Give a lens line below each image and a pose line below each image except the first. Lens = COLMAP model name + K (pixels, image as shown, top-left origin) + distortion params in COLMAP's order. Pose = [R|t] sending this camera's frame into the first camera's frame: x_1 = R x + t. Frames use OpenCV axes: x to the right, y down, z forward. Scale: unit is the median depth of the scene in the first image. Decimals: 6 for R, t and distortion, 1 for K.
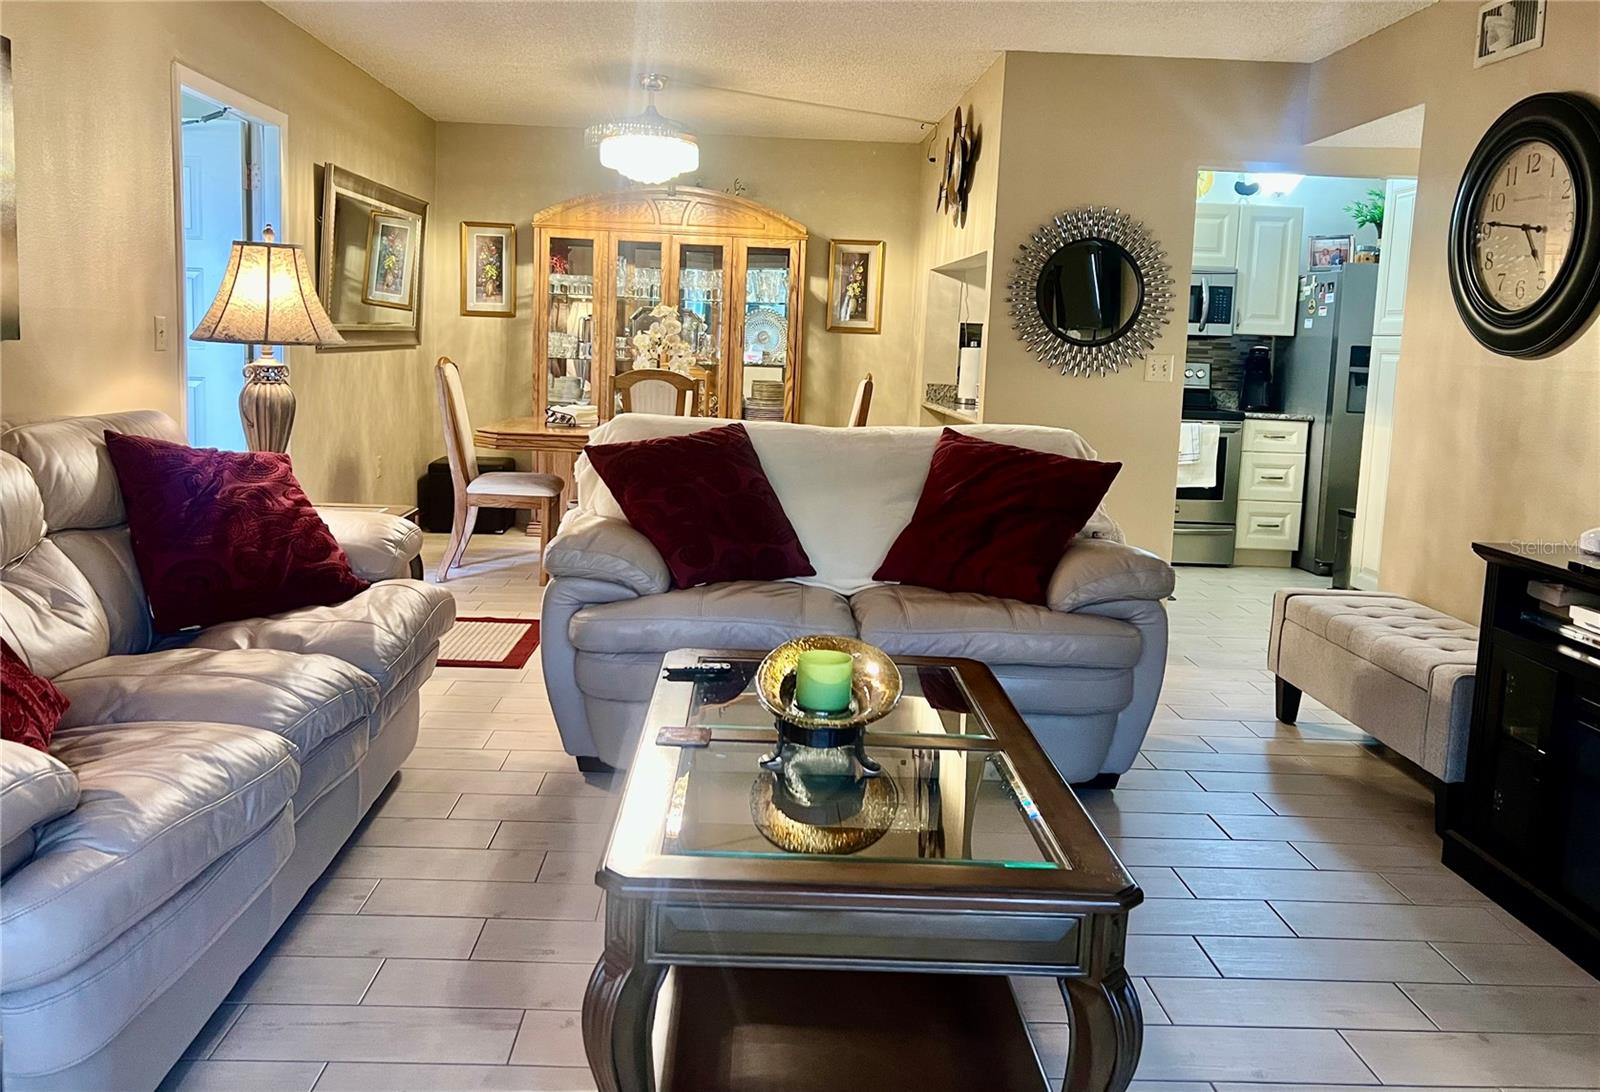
lens RADIAL K [[1239.8, 0, 767.7], [0, 1239.8, 477.2], [0, 0, 1]] dist [0.039988, -0.102347]
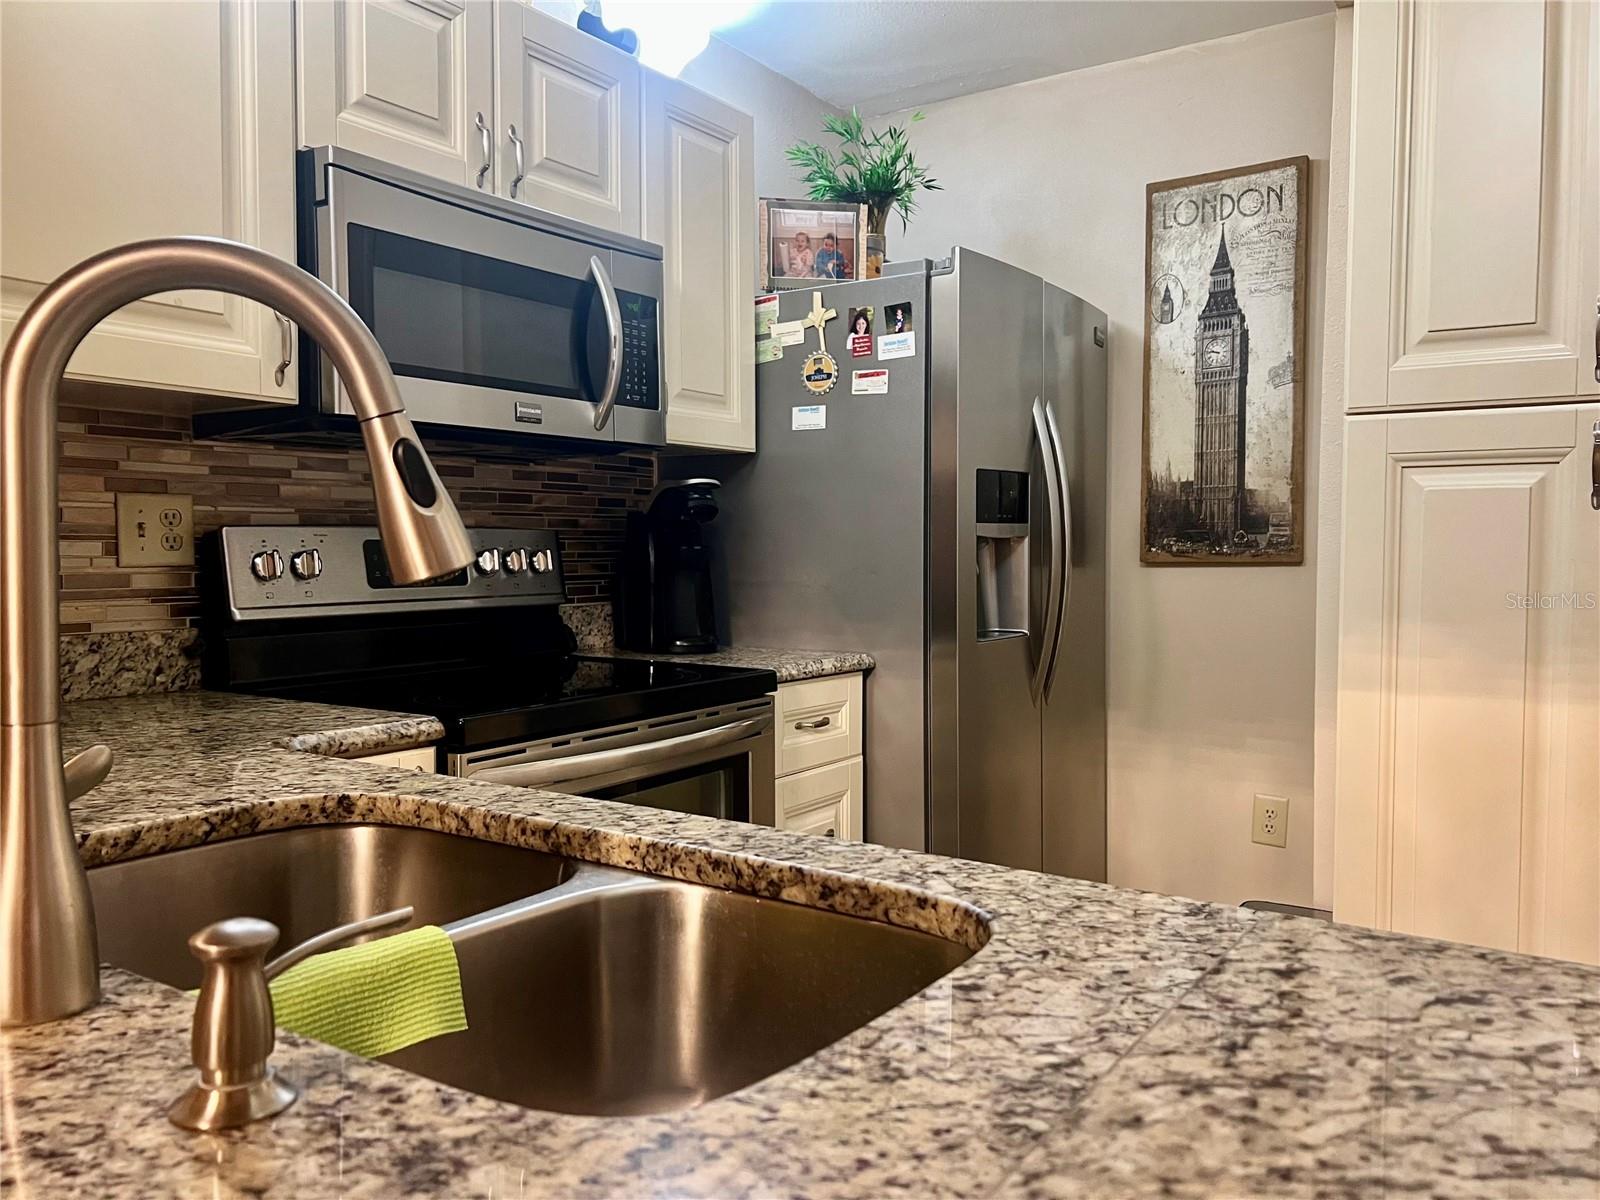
lens RADIAL K [[1213.9, 0, 817.2], [0, 1213.9, 603.9], [0, 0, 1]] dist [0.037992, -0.031481]
pose [[0.562763, -0.079025, 0.822832, 0.160603], [0.111981, 0.993532, 0.018831, -0.096872], [-0.818998, 0.081544, 0.567972, 1.050906]]
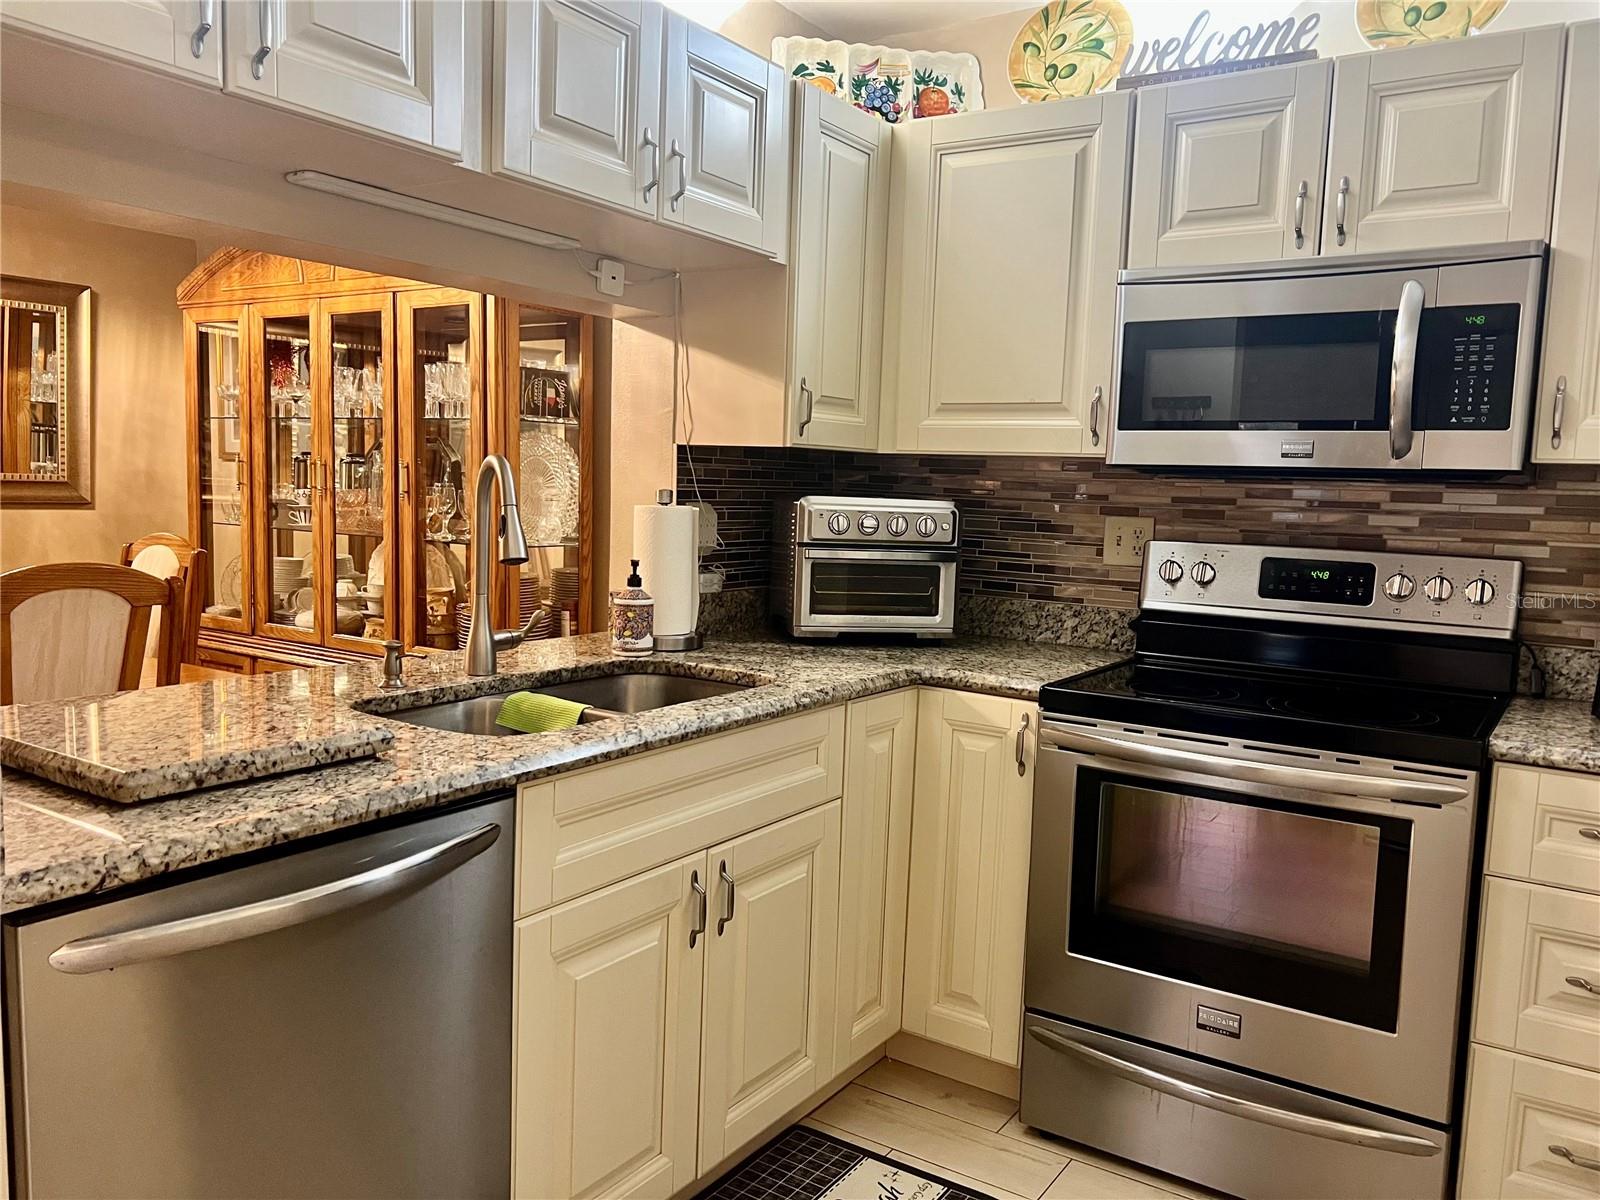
lens RADIAL K [[1212.0, 0, 807.5], [0, 1212.0, 600.8], [0, 0, 1]] dist [0.041485, -0.040489]
pose [[0.830585, 0.043508, -0.555189, 0.533139], [-0.064073, 0.997789, -0.017662, -0.089421], [0.553193, 0.050243, 0.831537, 0.897202]]
